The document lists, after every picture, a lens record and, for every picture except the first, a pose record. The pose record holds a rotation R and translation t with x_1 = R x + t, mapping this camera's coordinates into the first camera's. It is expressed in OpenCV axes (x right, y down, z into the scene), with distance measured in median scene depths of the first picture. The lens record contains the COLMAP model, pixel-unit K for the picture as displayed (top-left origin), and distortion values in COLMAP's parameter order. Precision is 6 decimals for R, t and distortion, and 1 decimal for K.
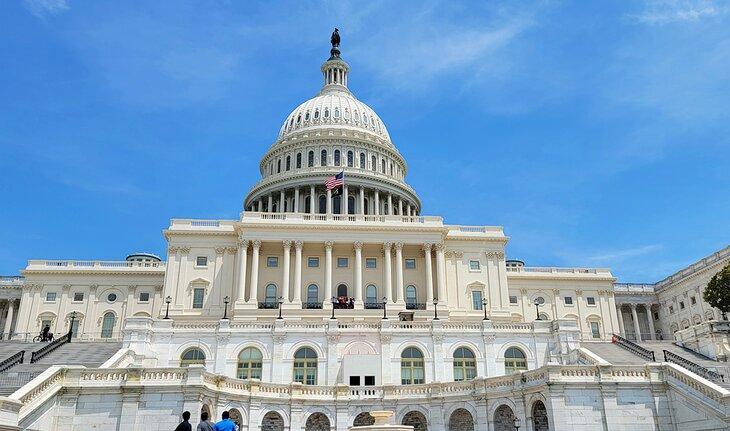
lens RADIAL K [[490.0, 0, 365.0], [0, 490.0, 215.5], [0, 0, 1]] dist [0.064115, -0.002095]
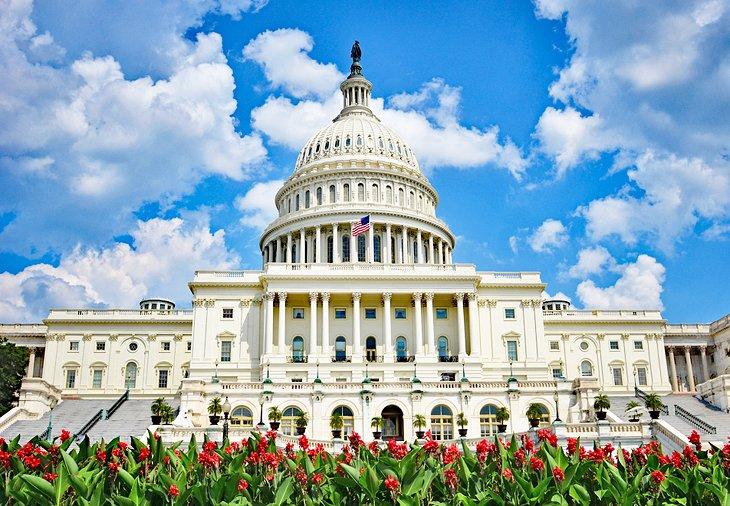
lens RADIAL K [[604.4, 0, 365.0], [0, 604.4, 253.0], [0, 0, 1]] dist [0.001196, 0.001039]
pose [[0.999047, -0.014886, -0.041028, -0.006126], [0.016557, 0.999035, 0.040690, -0.066317], [0.040382, -0.041331, 0.998329, -0.167864]]
